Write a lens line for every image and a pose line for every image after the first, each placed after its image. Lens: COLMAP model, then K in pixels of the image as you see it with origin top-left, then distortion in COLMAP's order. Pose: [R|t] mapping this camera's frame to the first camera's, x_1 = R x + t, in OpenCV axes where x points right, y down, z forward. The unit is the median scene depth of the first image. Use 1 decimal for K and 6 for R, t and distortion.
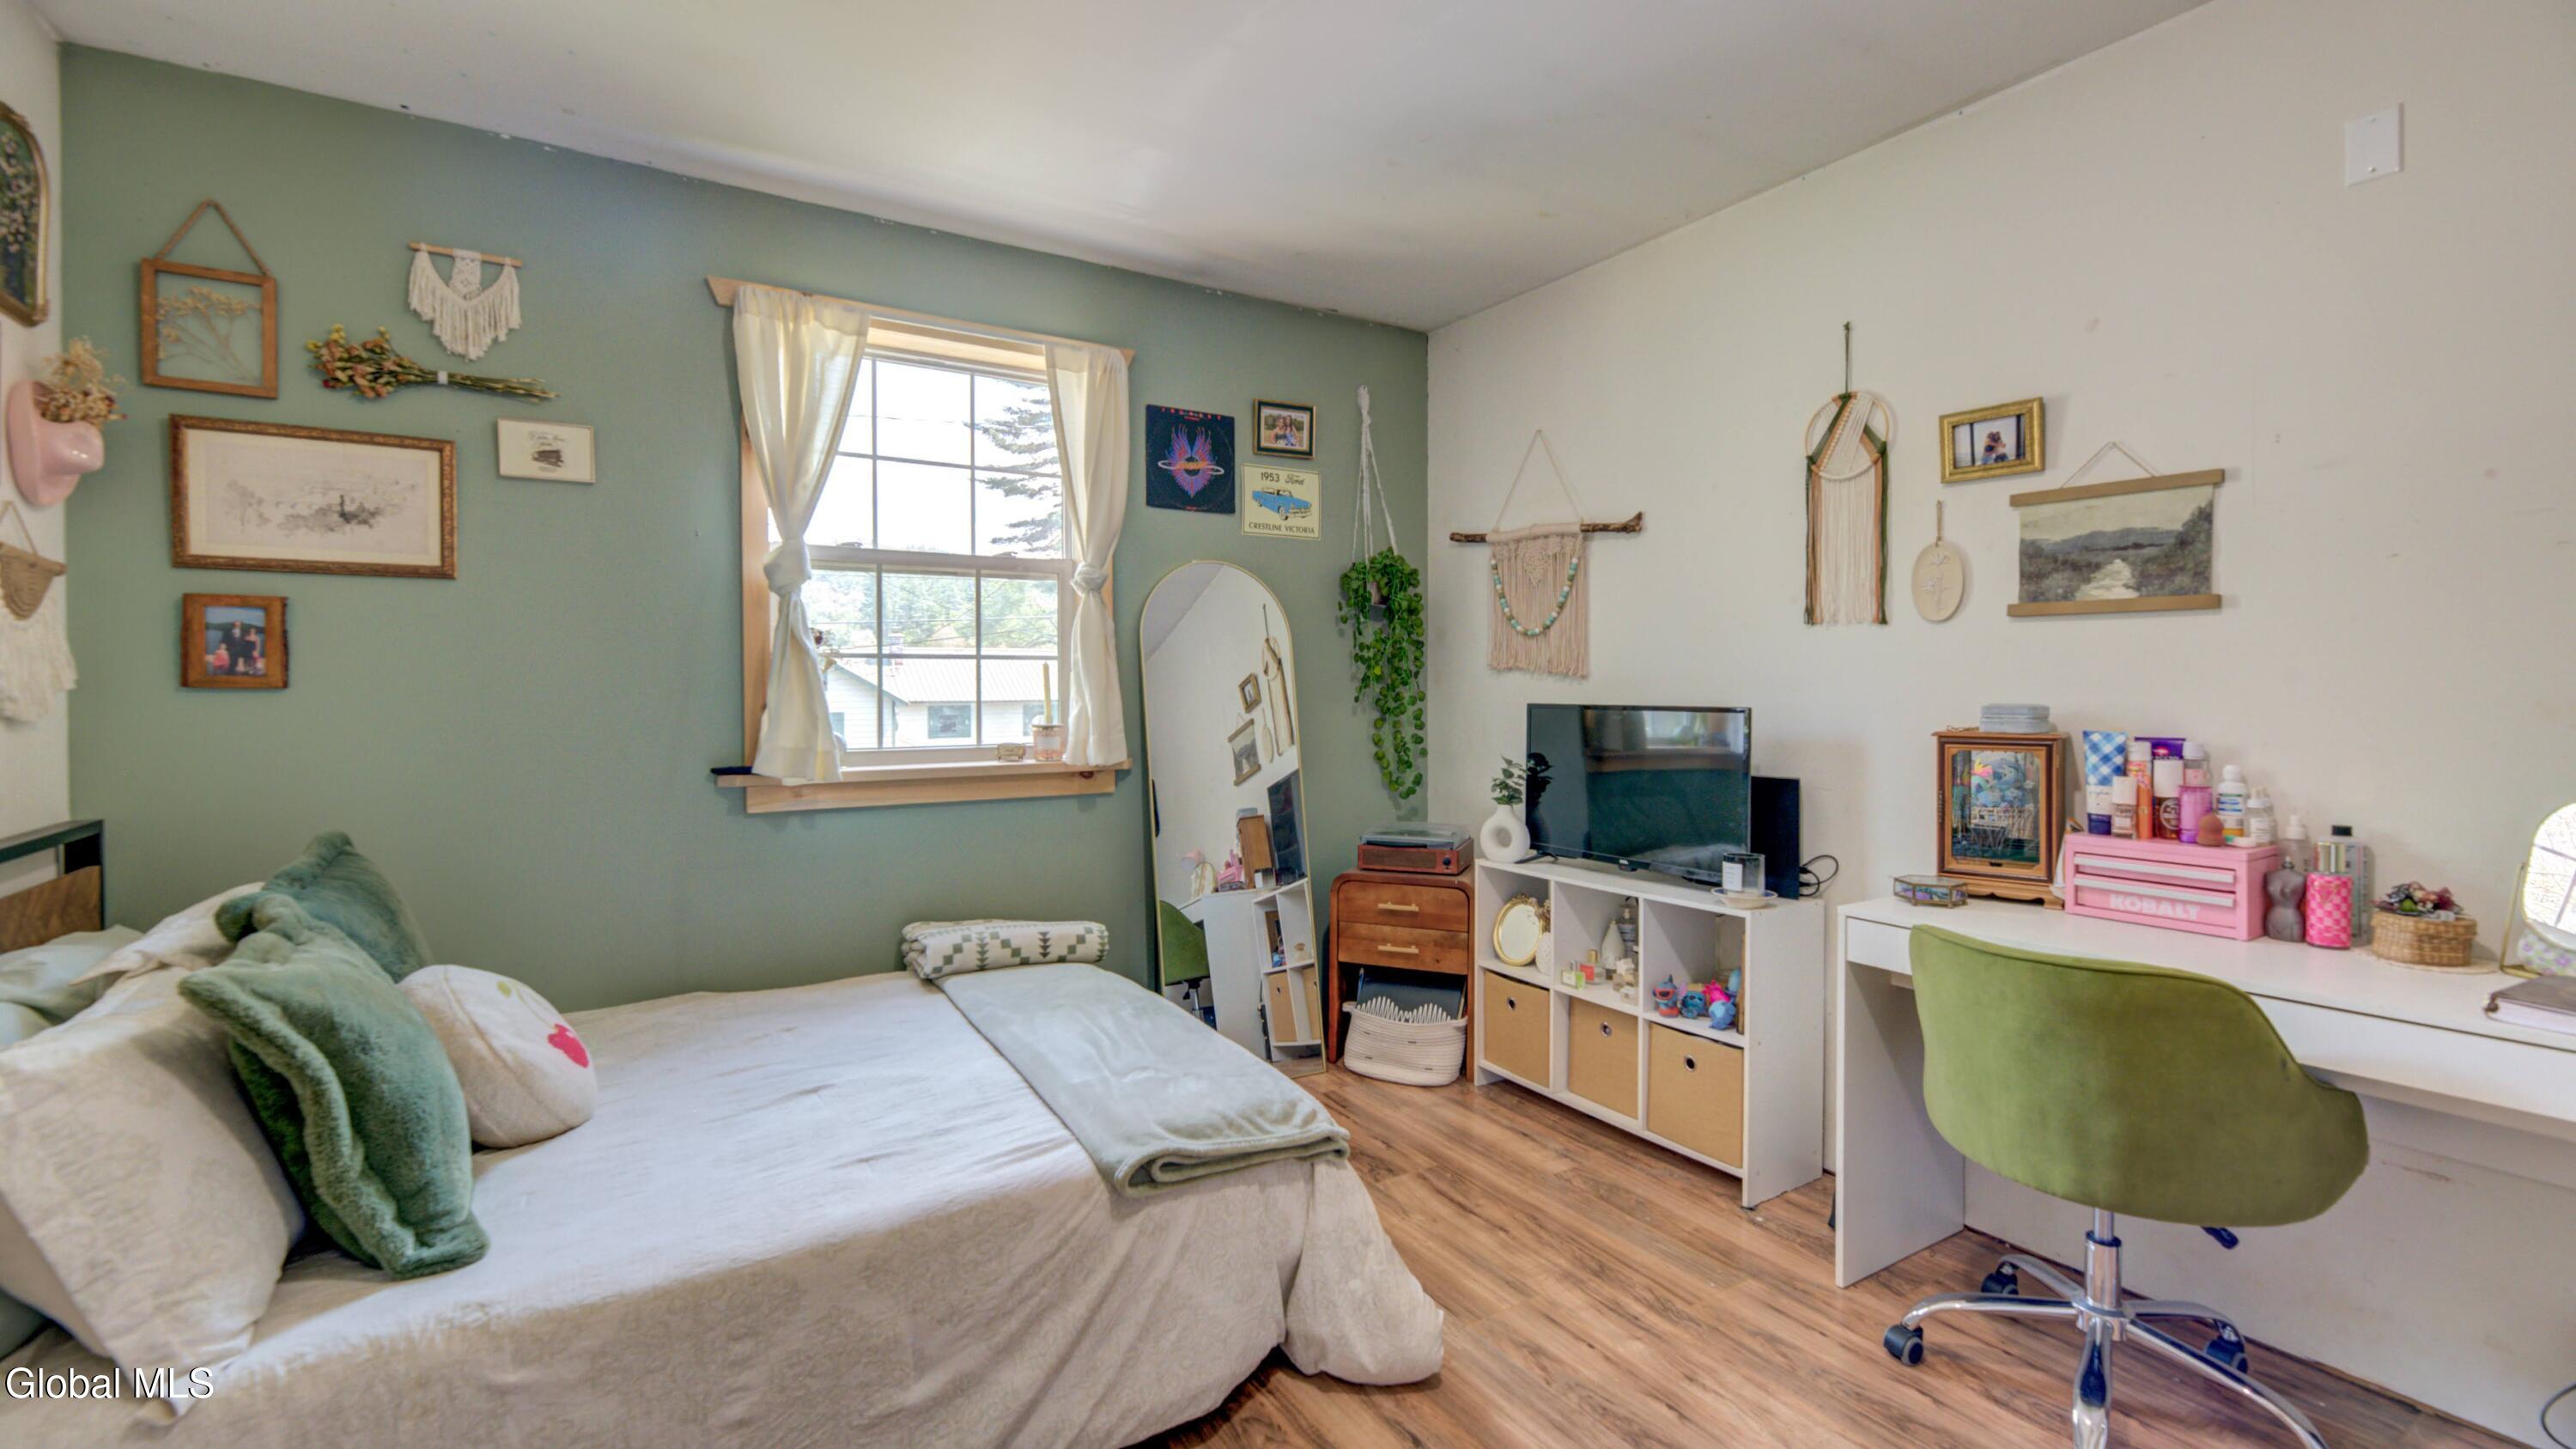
lens RADIAL K [[1071.8, 0, 1311.3], [0, 1071.8, 702.9], [0, 0, 1]] dist [-0.003741, -0.001487]
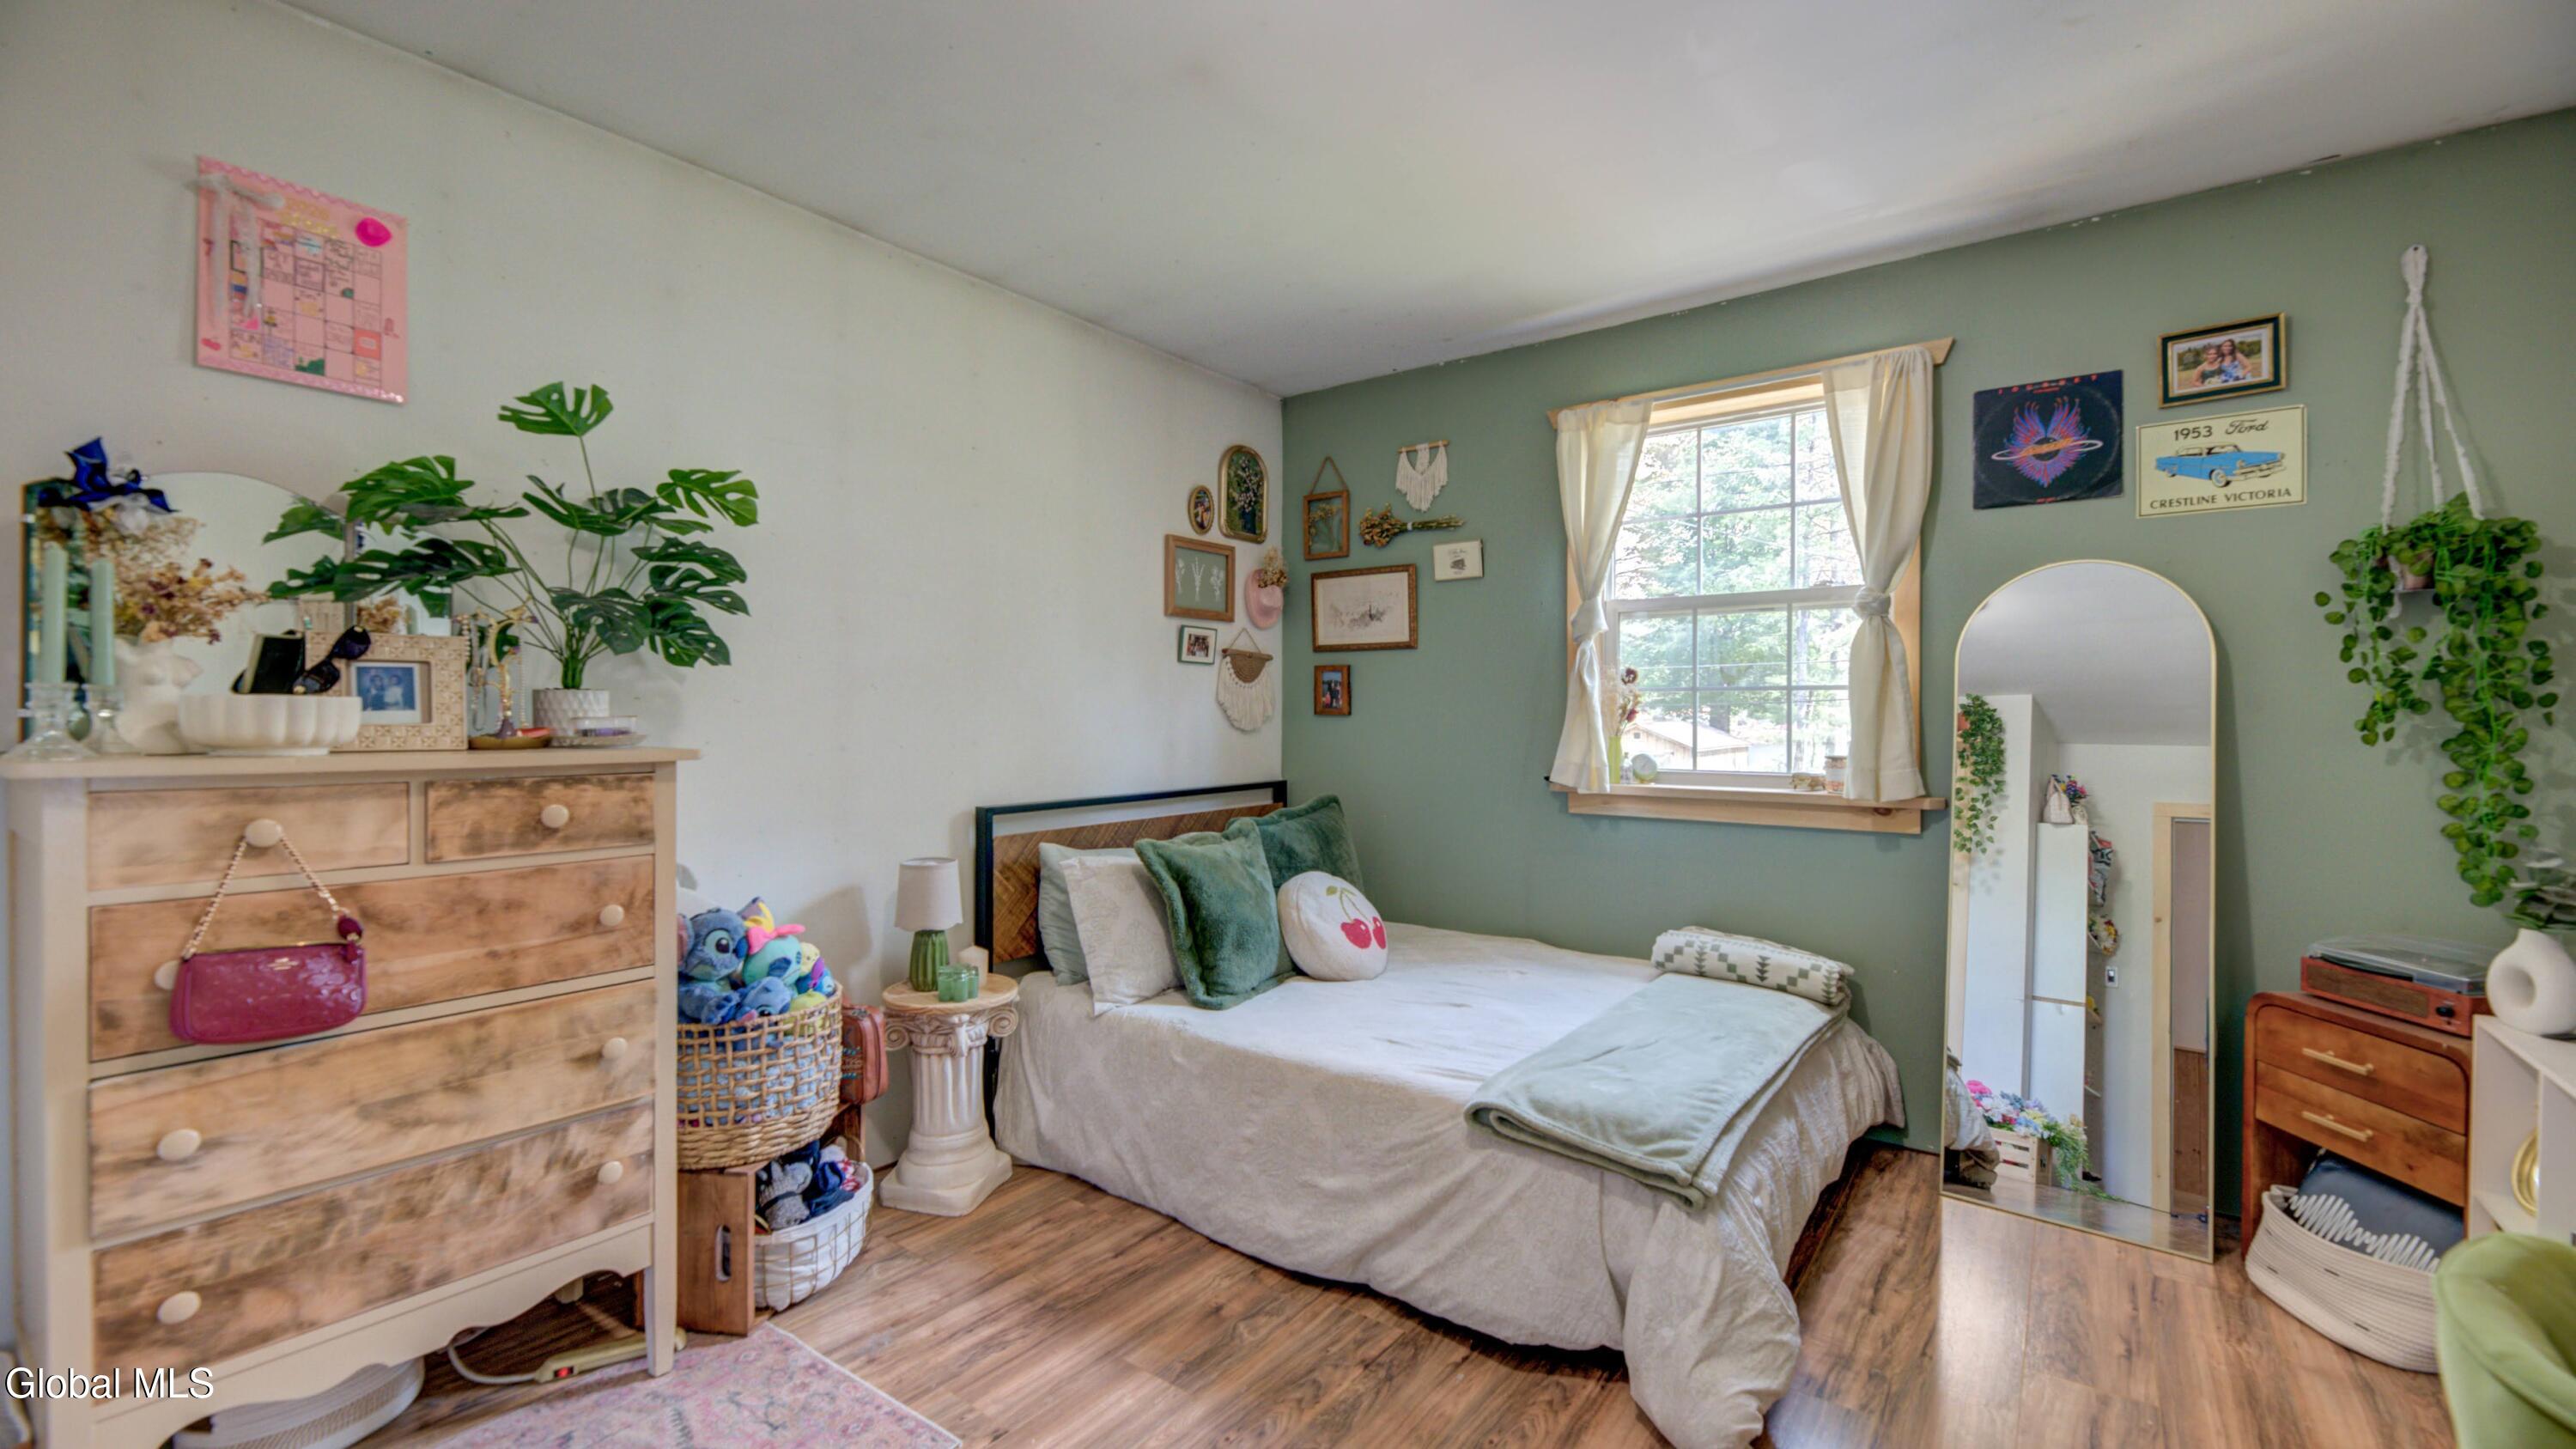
lens RADIAL K [[1071.8, 0, 1306.4], [0, 1071.8, 718.1], [0, 0, 1]] dist [-0.003741, -0.001487]
pose [[0.355220, 0.007109, -0.934756, 0.570295], [-0.016818, 0.999858, 0.001213, -0.008149], [0.934632, 0.015289, 0.355289, 0.231924]]
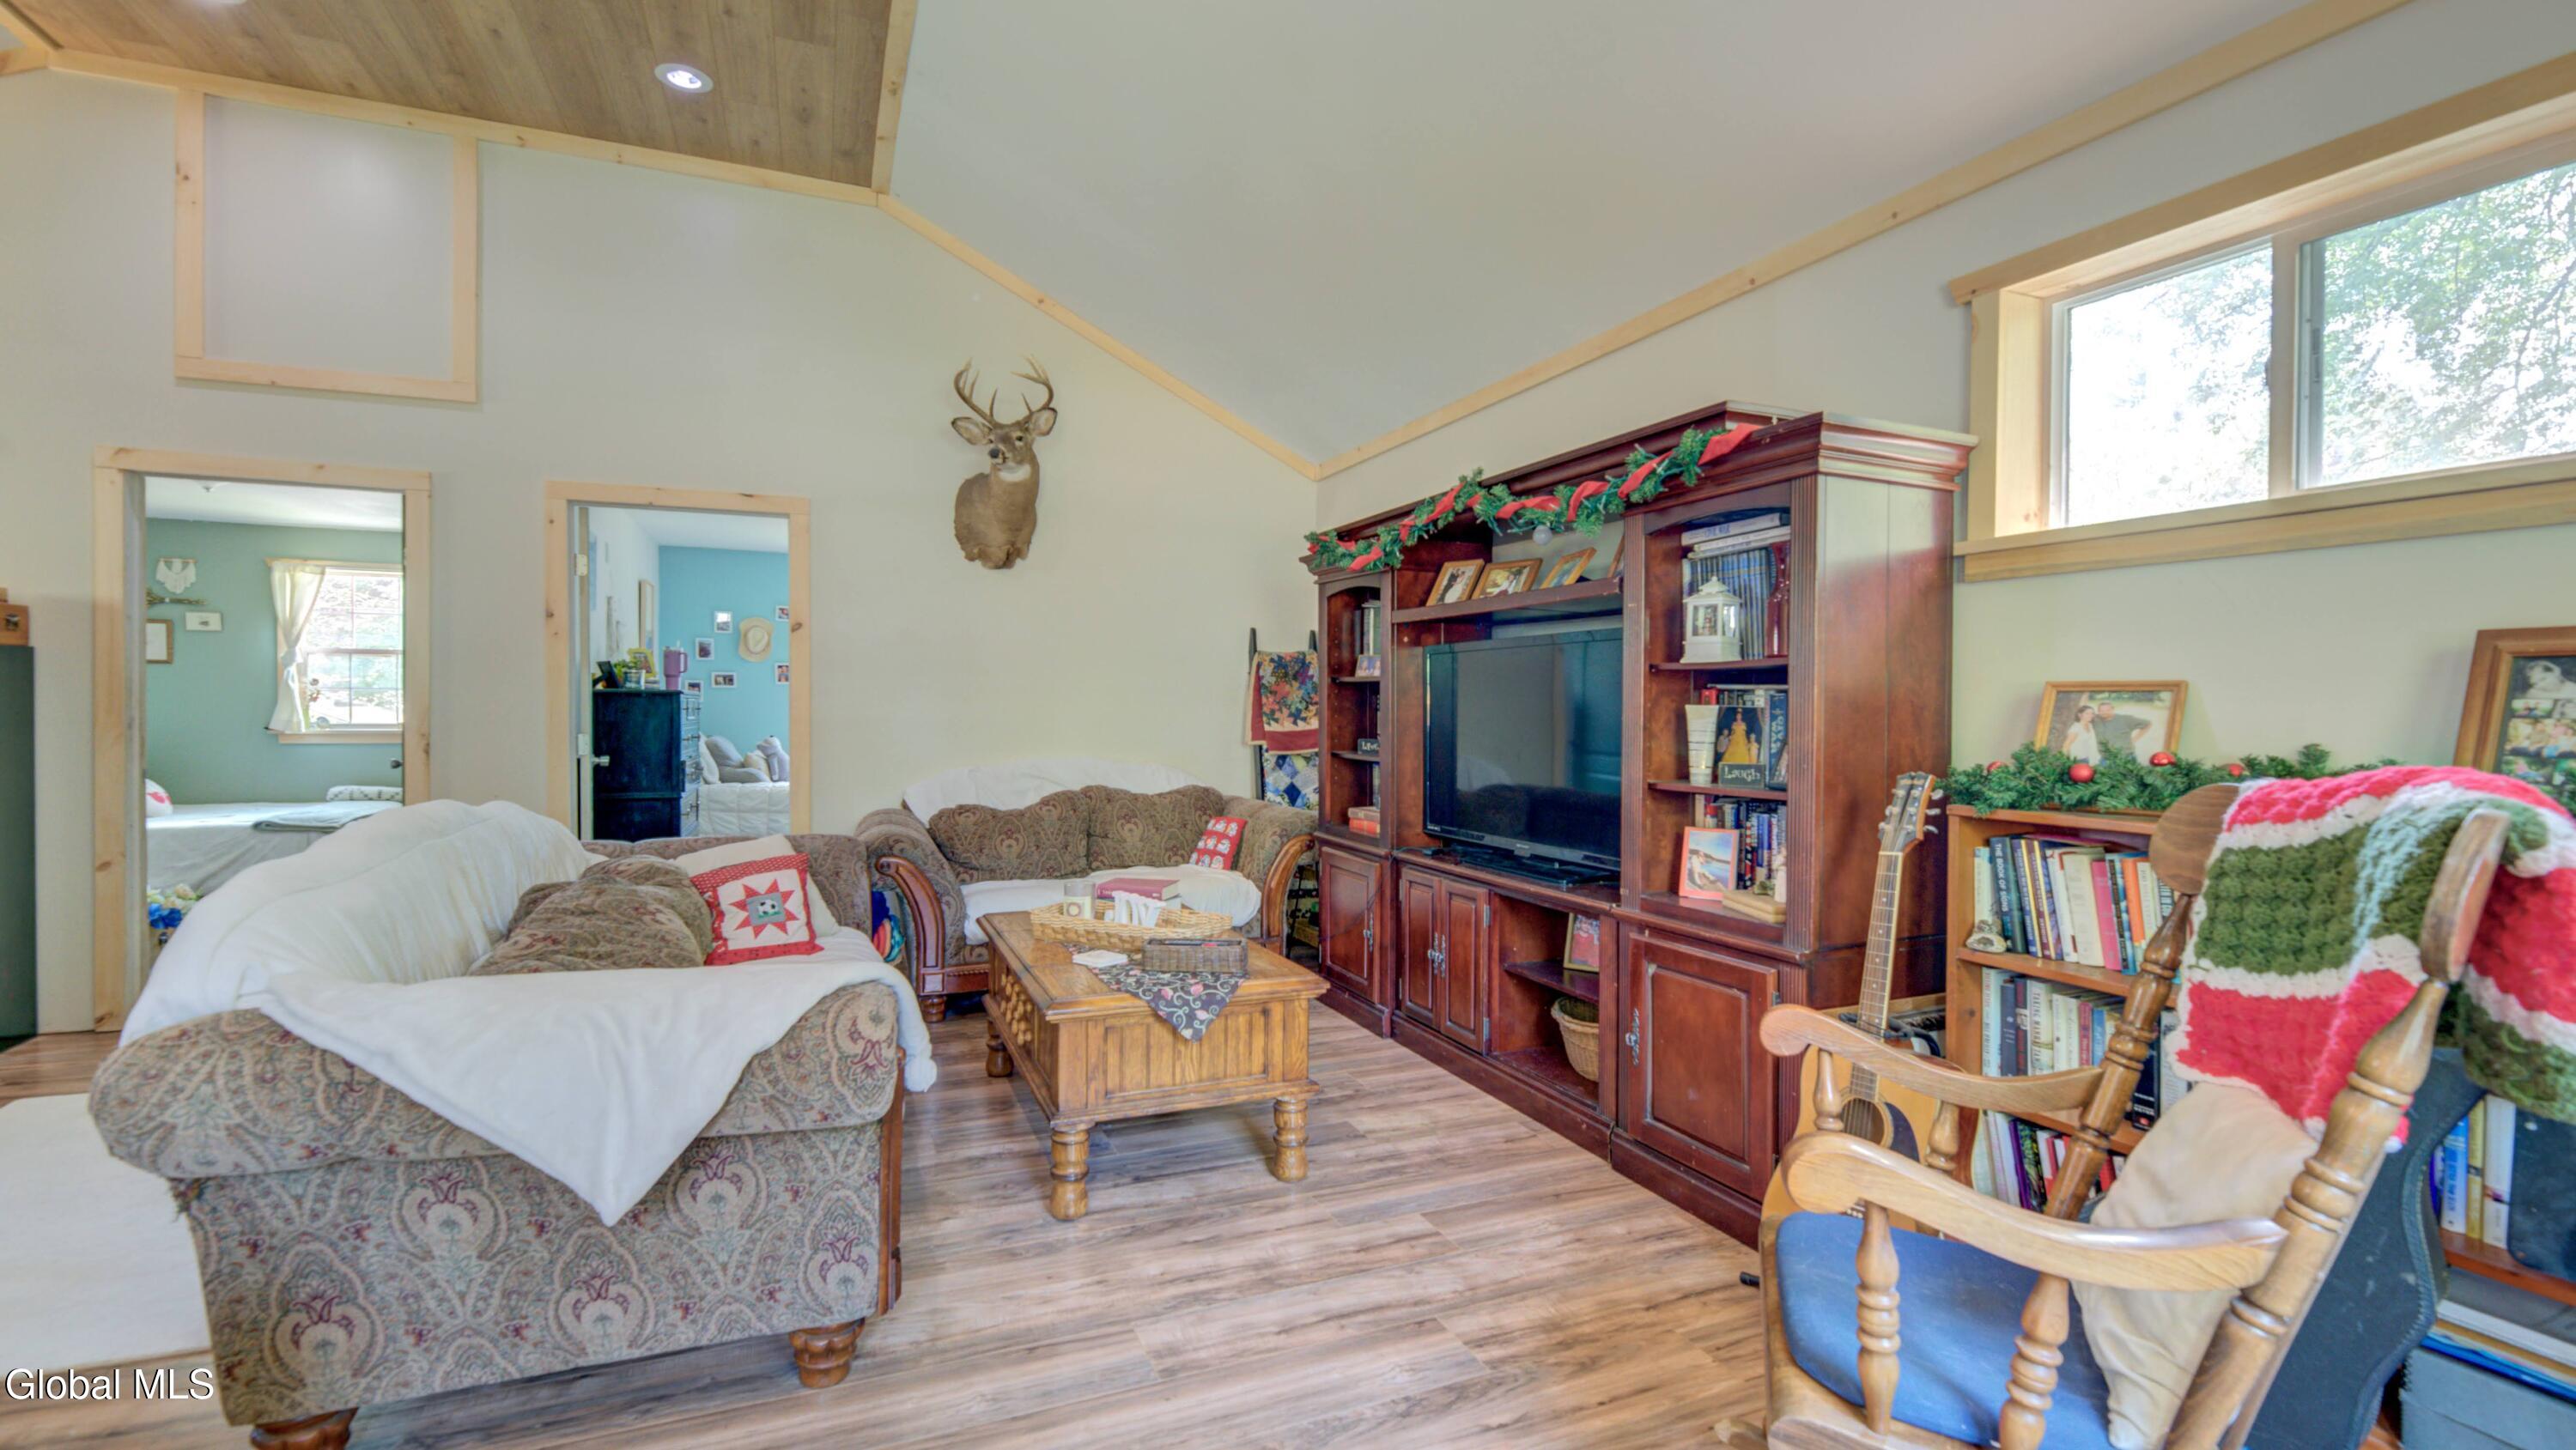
lens RADIAL K [[1071.6, 0, 1294.7], [0, 1071.6, 723.3], [0, 0, 1]] dist [-0.003741, -0.001487]
pose [[0.987172, 0.012855, -0.159142, 2.555771], [-0.013432, 0.999907, -0.002555, 0.020605], [0.159094, 0.004660, 0.987252, -1.354099]]
